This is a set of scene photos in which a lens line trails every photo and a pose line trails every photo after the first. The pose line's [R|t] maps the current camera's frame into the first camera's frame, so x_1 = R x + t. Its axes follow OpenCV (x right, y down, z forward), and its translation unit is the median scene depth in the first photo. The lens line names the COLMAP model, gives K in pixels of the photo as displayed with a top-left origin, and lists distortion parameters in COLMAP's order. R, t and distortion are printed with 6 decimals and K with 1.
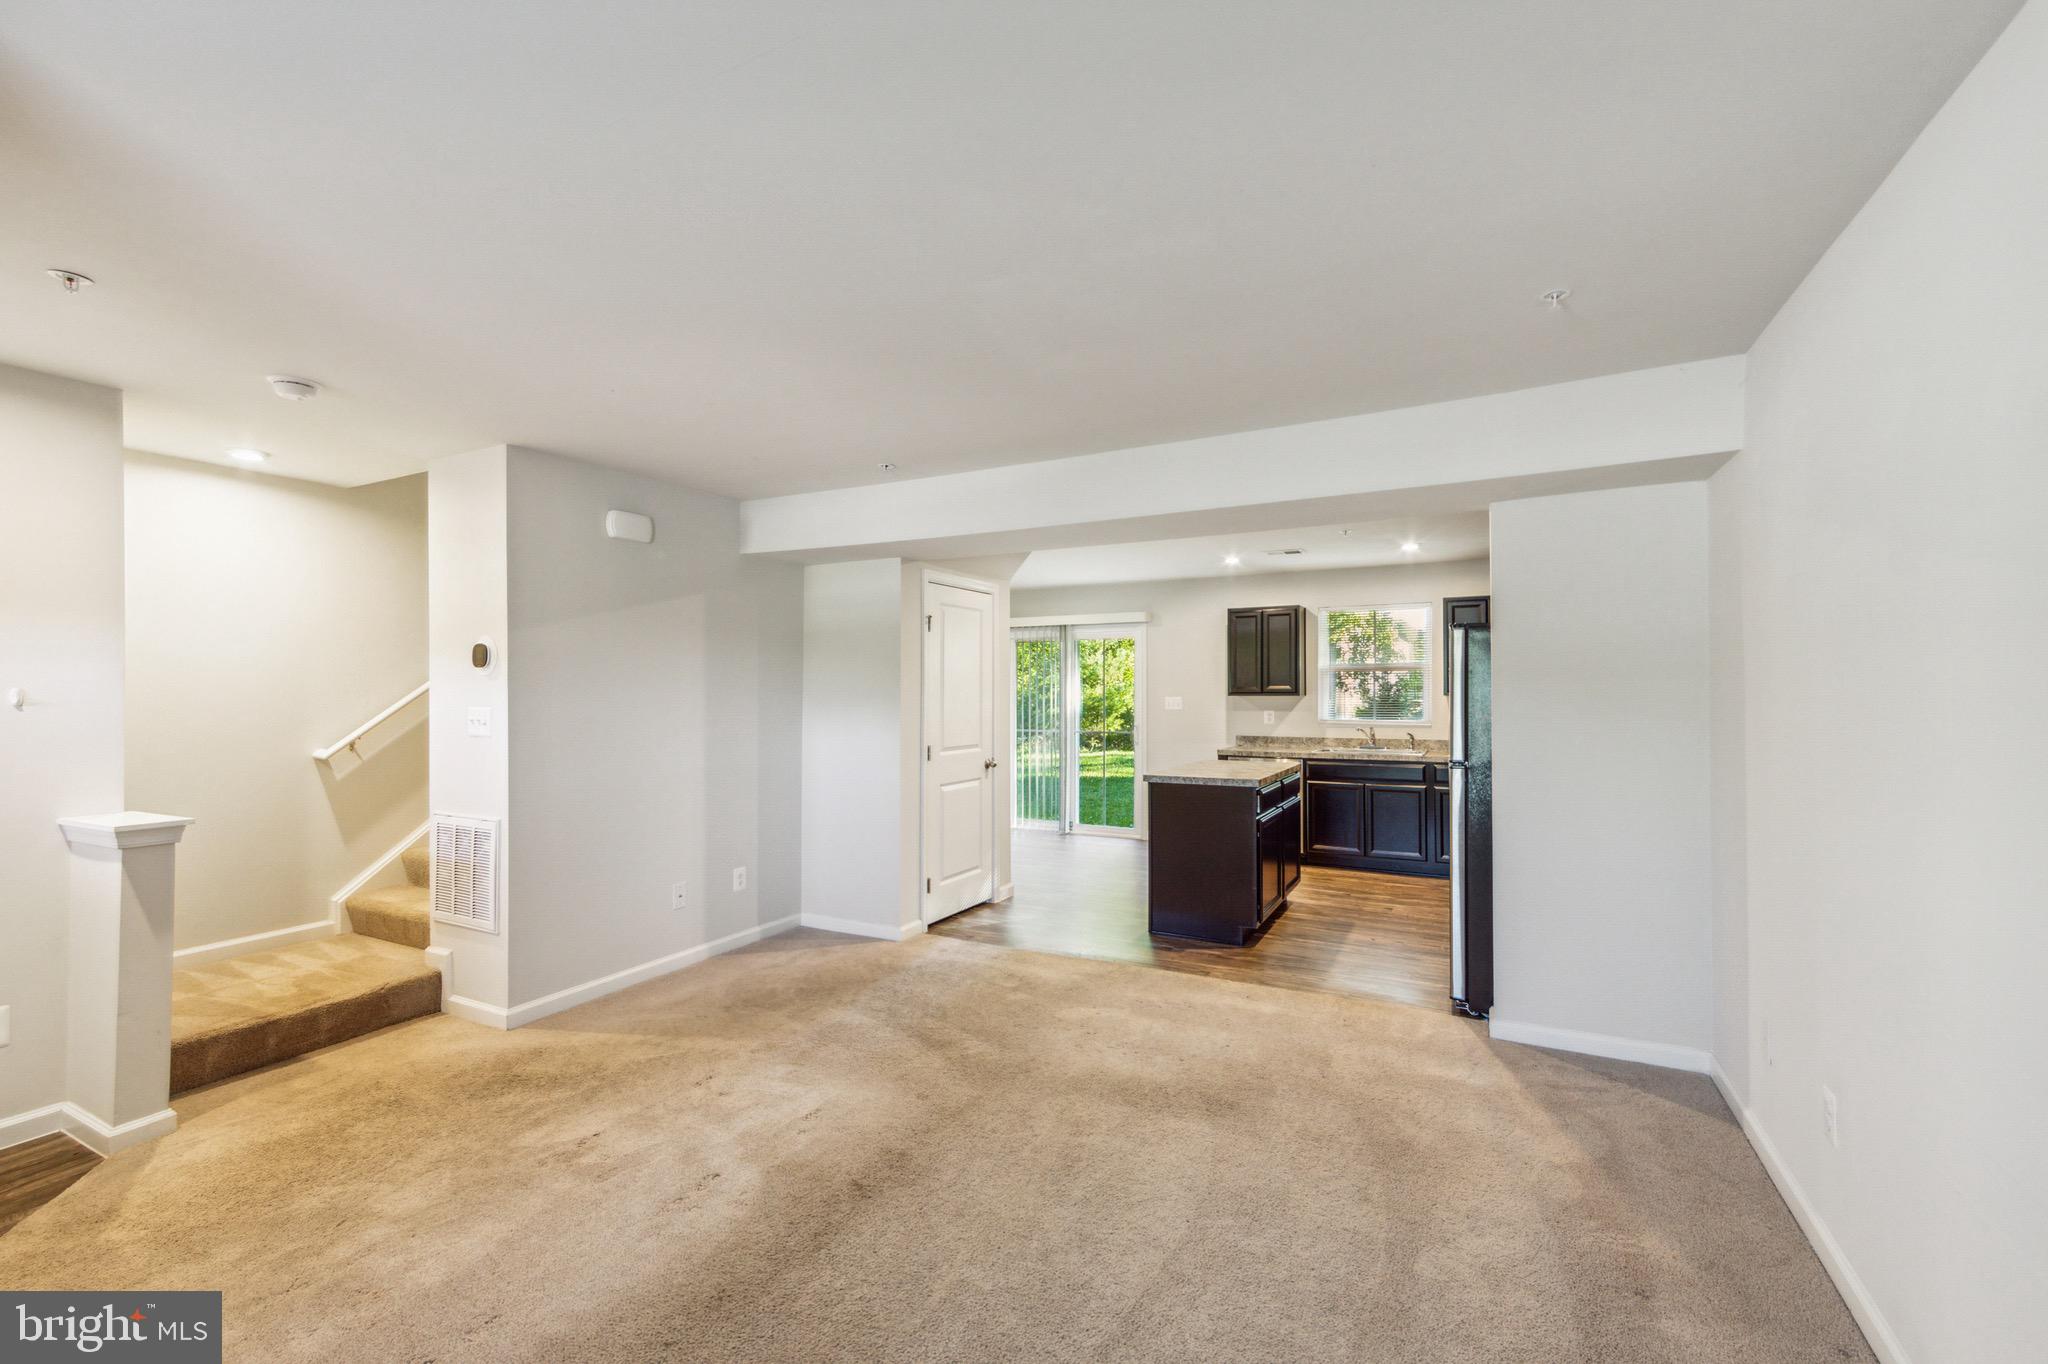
lens RADIAL K [[866.4, 0, 1018.3], [0, 866.4, 678.6], [0, 0, 1]] dist [0.014725, 0.001866]
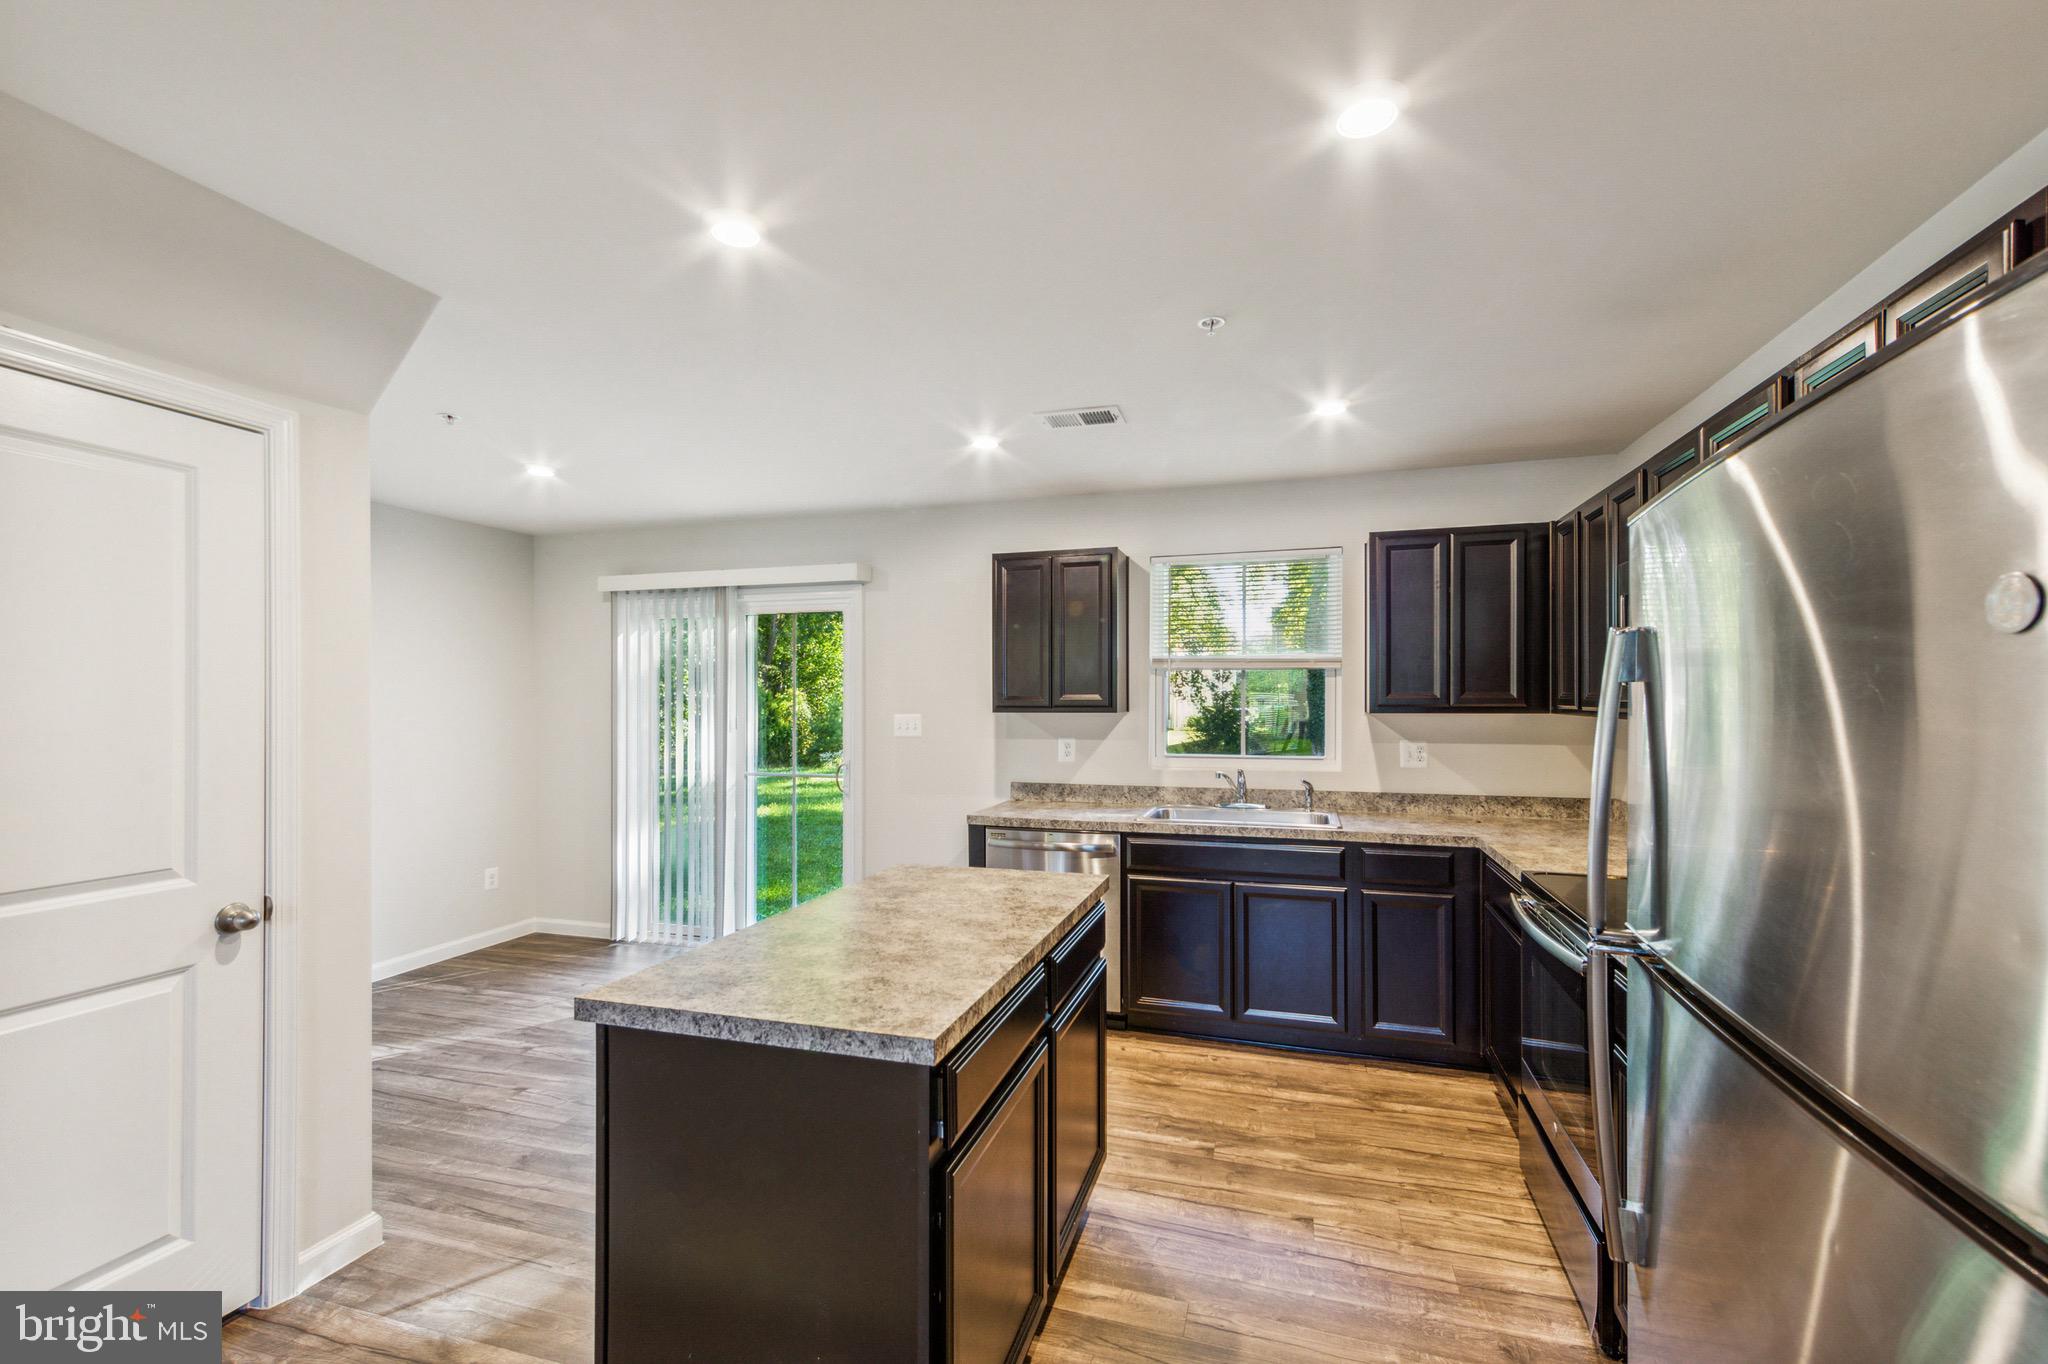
lens RADIAL K [[866.4, 0, 1023.0], [0, 866.4, 685.9], [0, 0, 1]] dist [0.014725, 0.001866]
pose [[0.982946, 0.004263, 0.183844, 0.166734], [-0.004001, 0.999990, -0.001791, 0.004127], [-0.183850, 0.001025, 0.982954, 0.477644]]
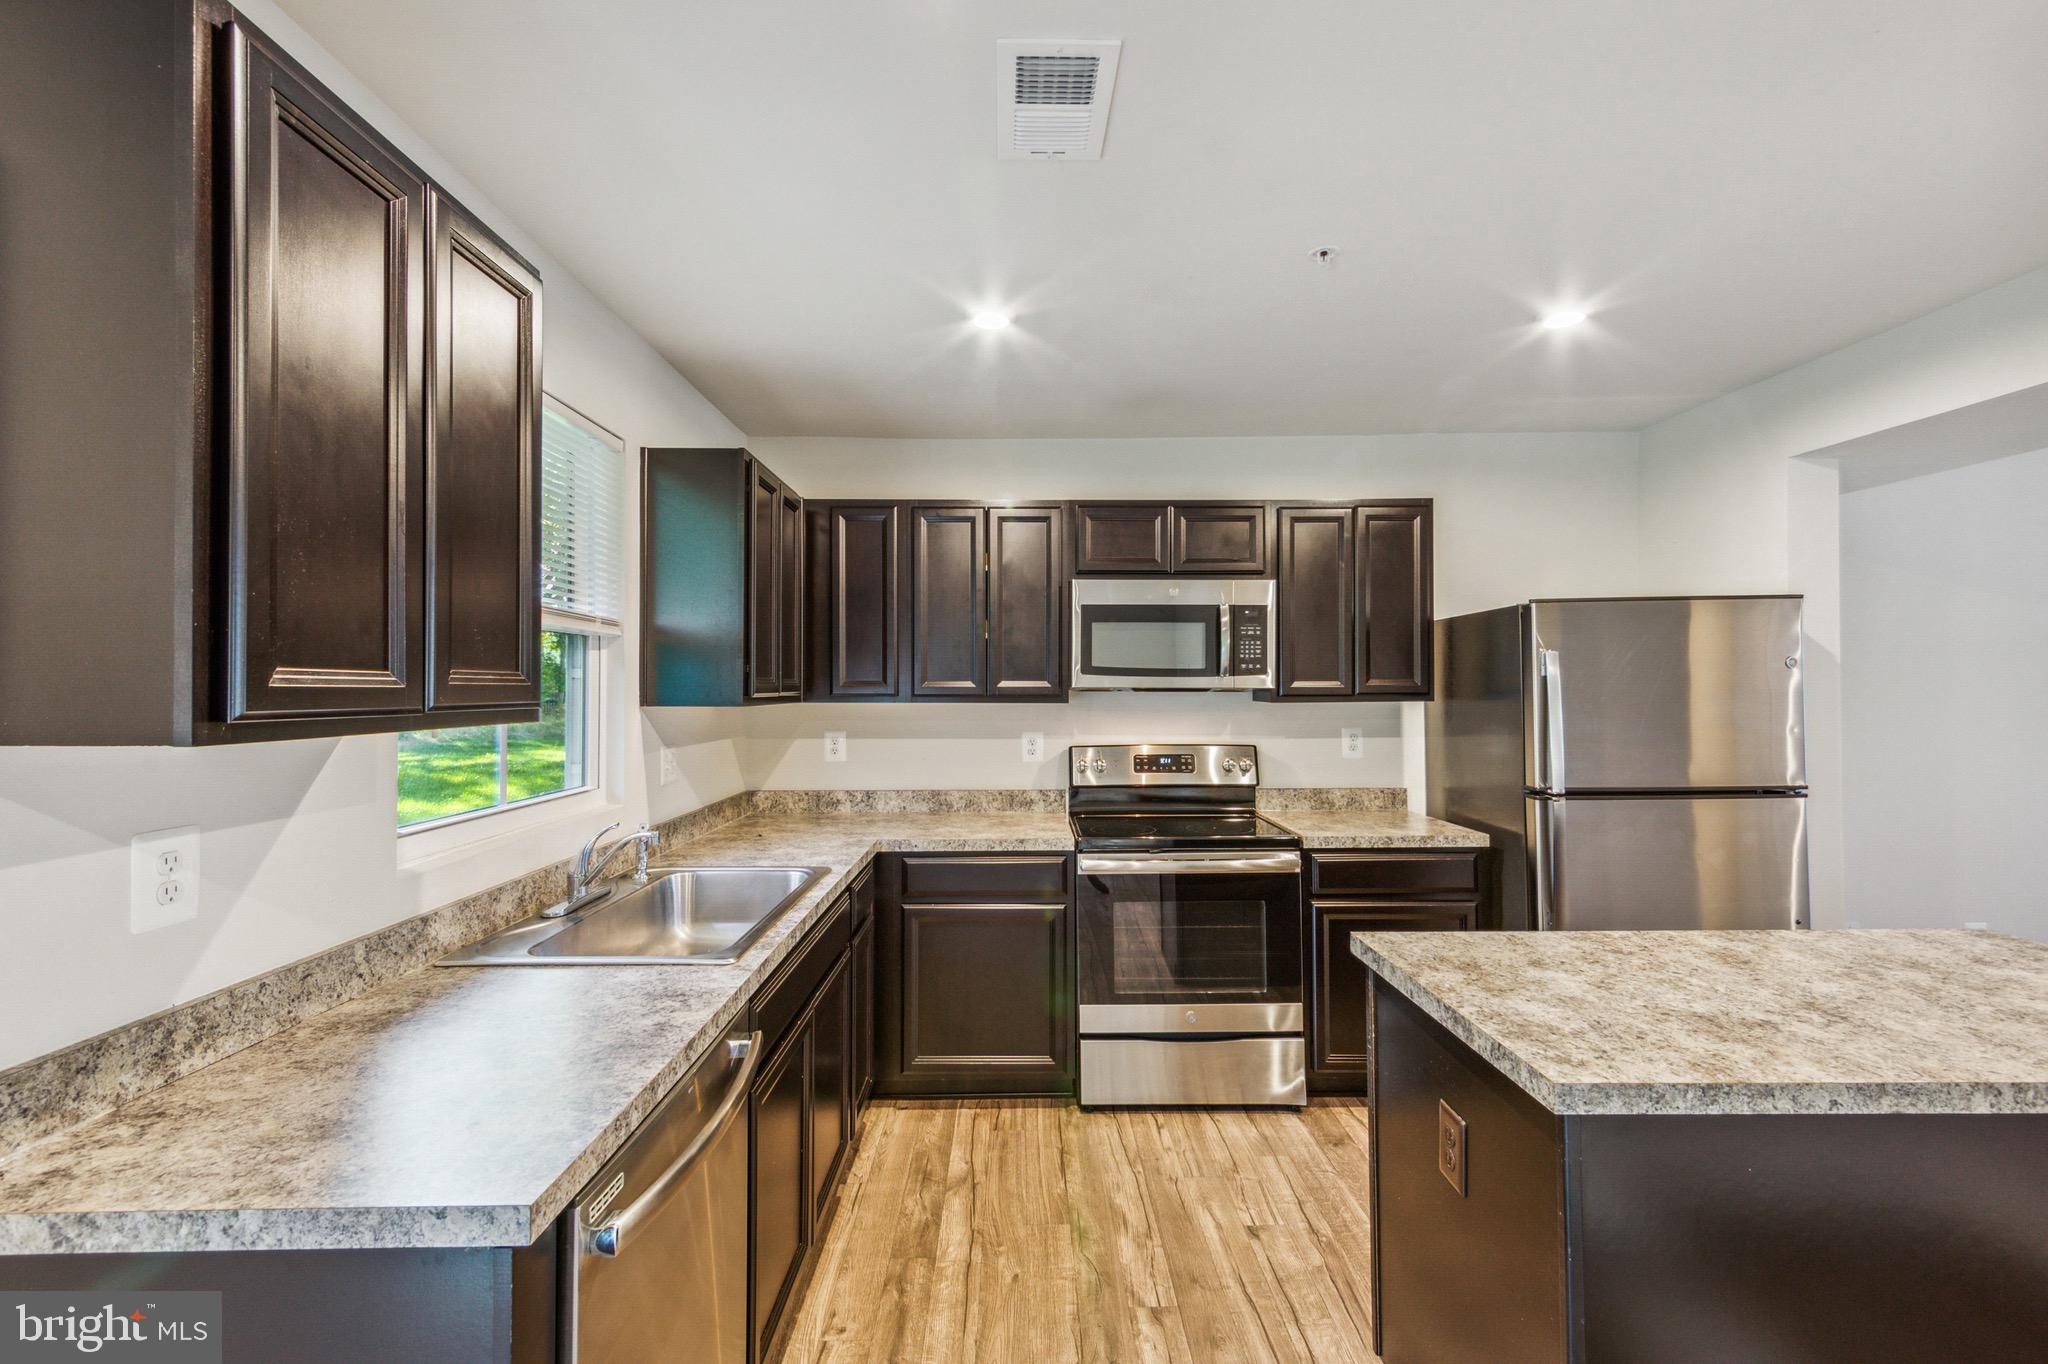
lens RADIAL K [[866.4, 0, 1028.6], [0, 866.4, 679.4], [0, 0, 1]] dist [0.014725, 0.001866]
pose [[-0.480043, 0.016467, 0.877090, 0.093407], [-0.006764, 0.999725, -0.022472, 0.014100], [-0.877219, -0.016720, -0.479800, 1.004221]]
